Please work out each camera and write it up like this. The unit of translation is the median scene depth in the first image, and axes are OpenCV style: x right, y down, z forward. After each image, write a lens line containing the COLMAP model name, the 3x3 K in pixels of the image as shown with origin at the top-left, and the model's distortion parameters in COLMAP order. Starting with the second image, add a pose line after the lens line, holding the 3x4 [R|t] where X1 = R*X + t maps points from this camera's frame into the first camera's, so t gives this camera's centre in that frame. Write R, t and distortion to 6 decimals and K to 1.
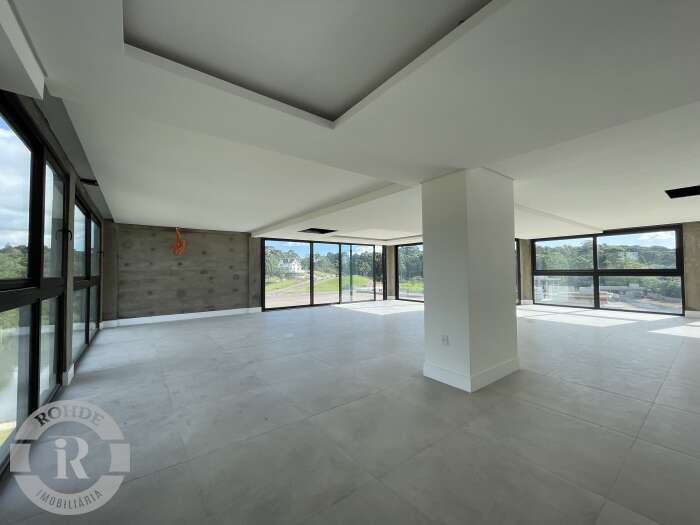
lens RADIAL K [[282.7, 0, 349.9], [0, 282.7, 262.4], [0, 0, 1]] dist [-0.001849, -0.000322]
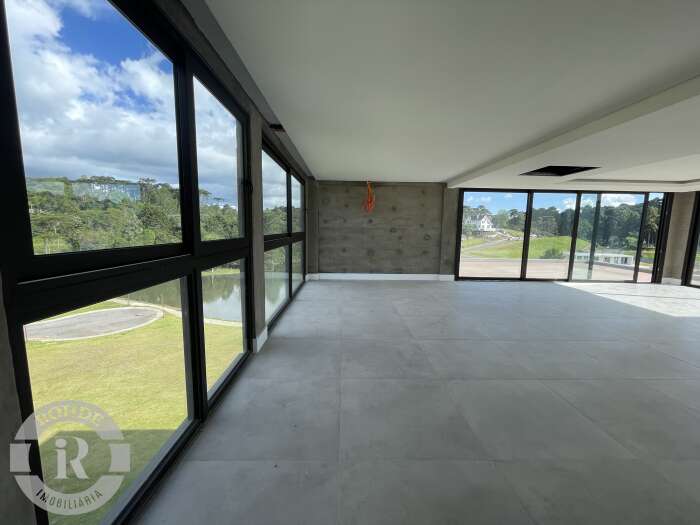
lens RADIAL K [[282.7, 0, 349.9], [0, 282.7, 262.4], [0, 0, 1]] dist [-0.001849, -0.000322]
pose [[0.807527, 0.095273, -0.582085, -0.079964], [-0.006015, 0.988147, 0.153392, -0.002339], [0.589800, -0.120367, 0.798529, 0.160850]]
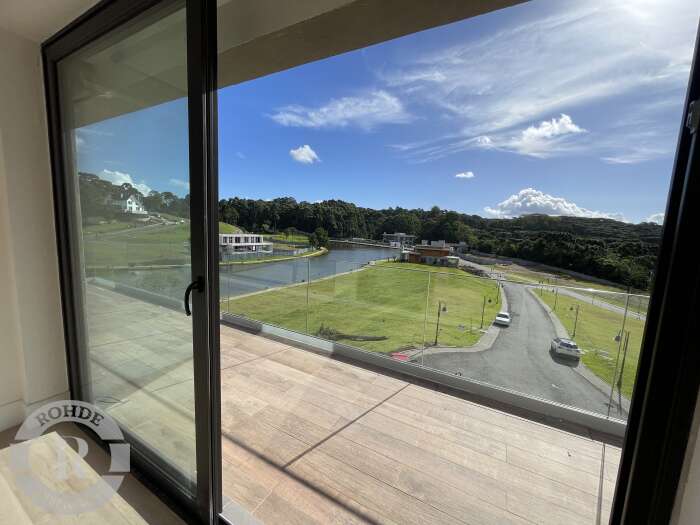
lens RADIAL K [[282.7, 0, 349.9], [0, 282.7, 262.4], [0, 0, 1]] dist [-0.001849, -0.000322]
pose [[0.908795, 0.003227, 0.417230, 0.532584], [-0.070111, 0.986933, 0.145080, 0.359436], [-0.411309, -0.161100, 0.897146, 1.251661]]
